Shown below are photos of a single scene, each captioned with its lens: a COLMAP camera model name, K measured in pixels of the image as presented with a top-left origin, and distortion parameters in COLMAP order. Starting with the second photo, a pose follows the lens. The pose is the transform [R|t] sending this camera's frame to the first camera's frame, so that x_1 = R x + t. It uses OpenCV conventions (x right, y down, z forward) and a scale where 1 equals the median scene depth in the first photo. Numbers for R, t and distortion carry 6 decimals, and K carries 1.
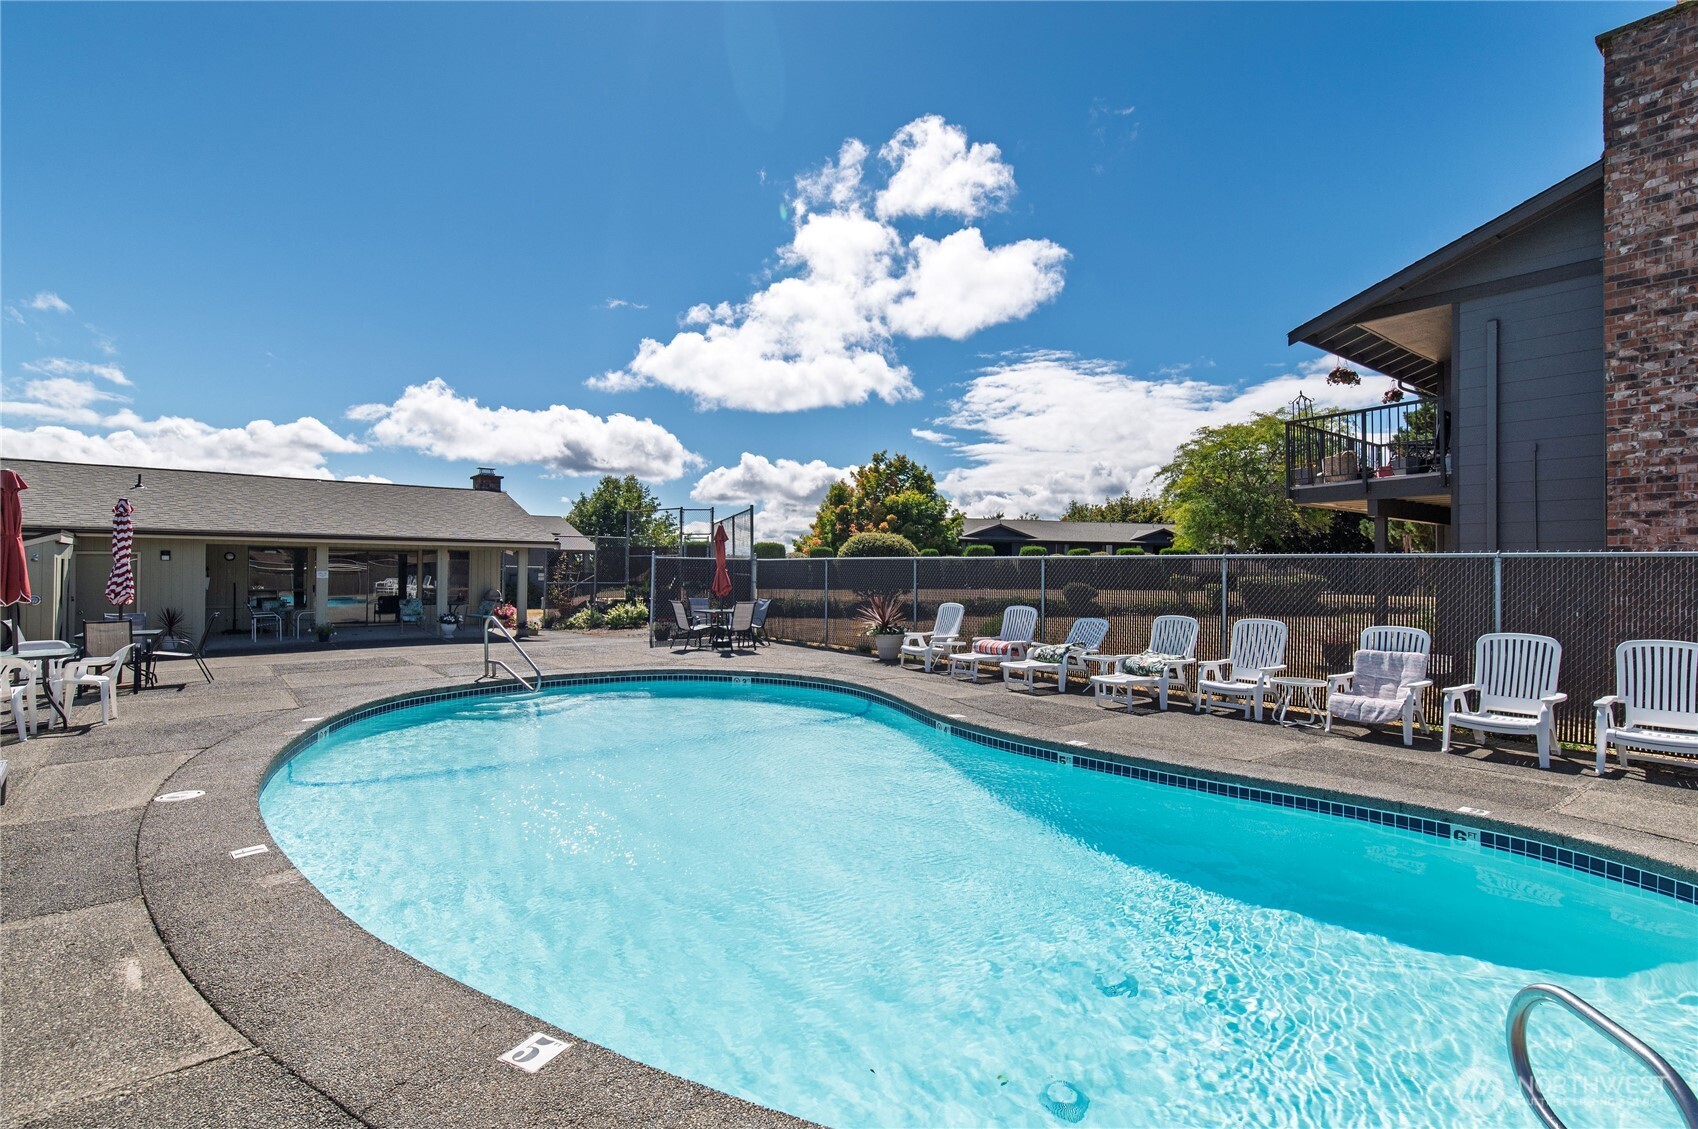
lens RADIAL K [[811.0, 0, 836.3], [0, 811.0, 566.6], [0, 0, 1]] dist [0.005328, 0.000015]
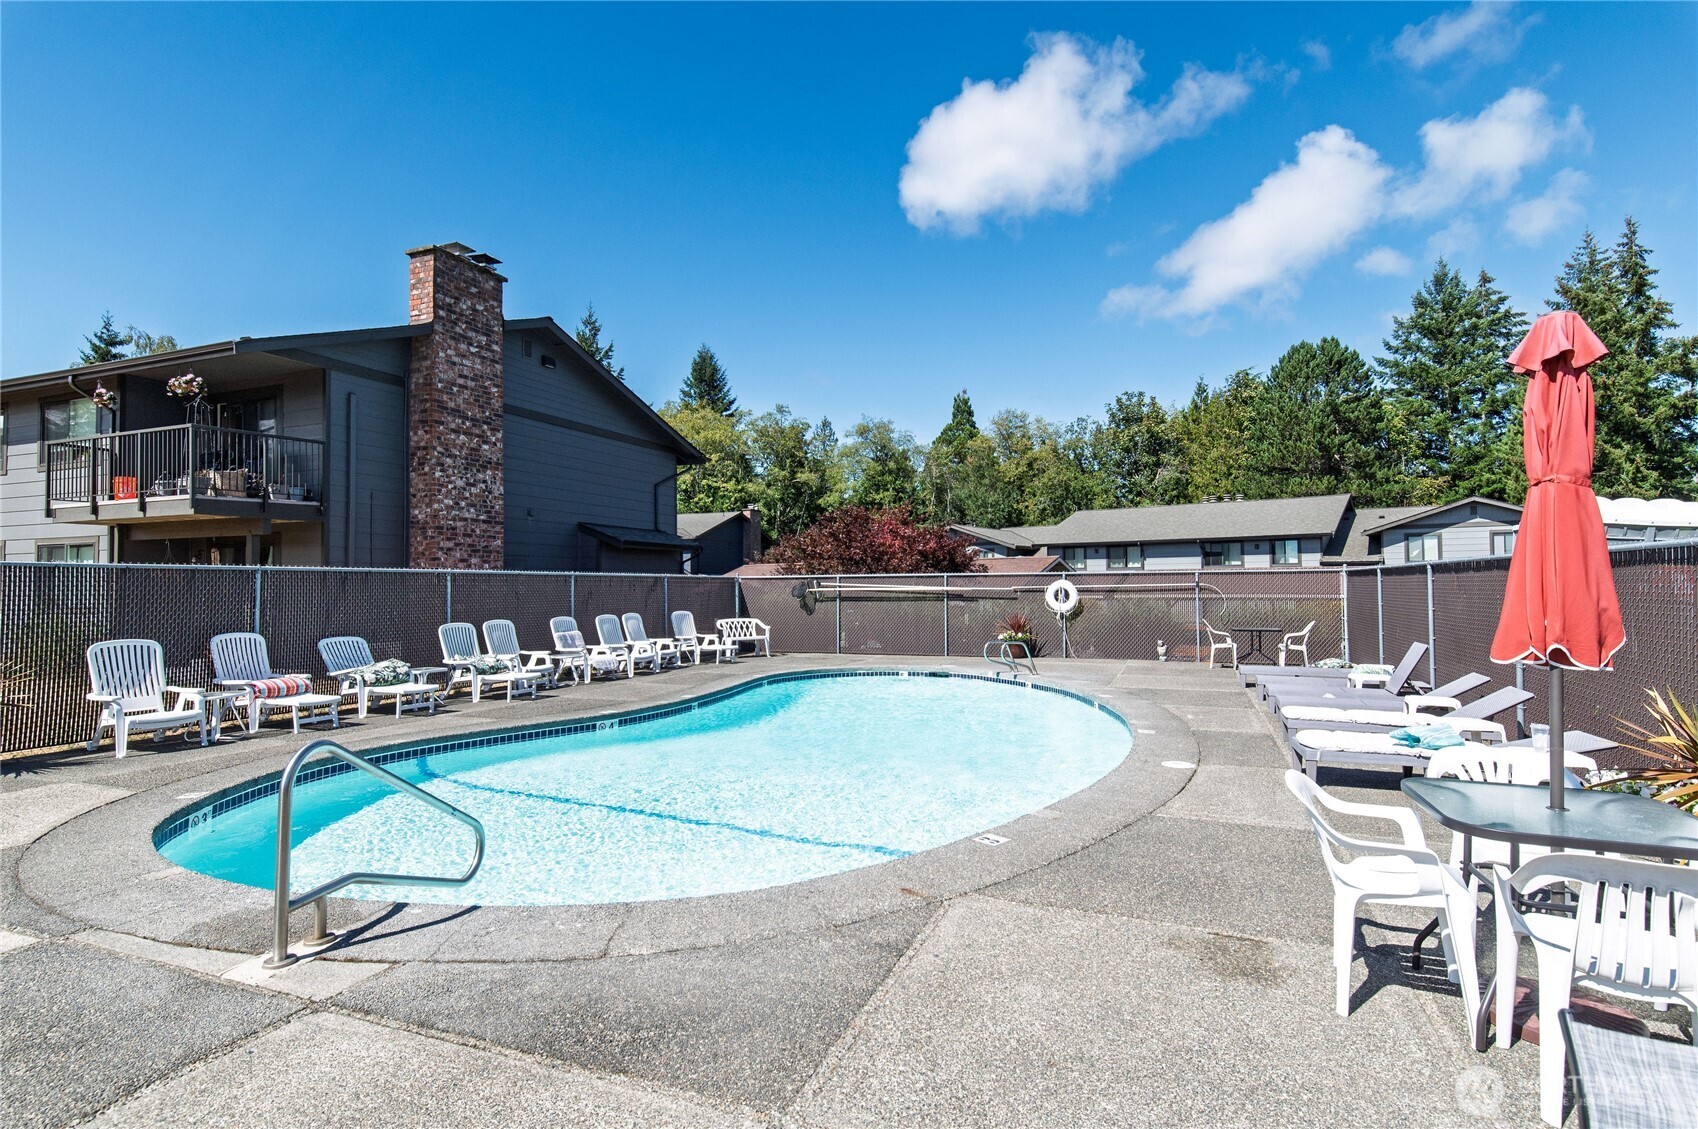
lens RADIAL K [[857.8, 0, 845.7], [0, 857.8, 540.4], [0, 0, 1]] dist [-0.002290, -0.000296]
pose [[-0.378832, 0.044140, 0.924412, -0.908515], [-0.002954, 0.998799, -0.048903, 0.000487], [-0.925461, -0.021256, -0.378247, 0.897293]]
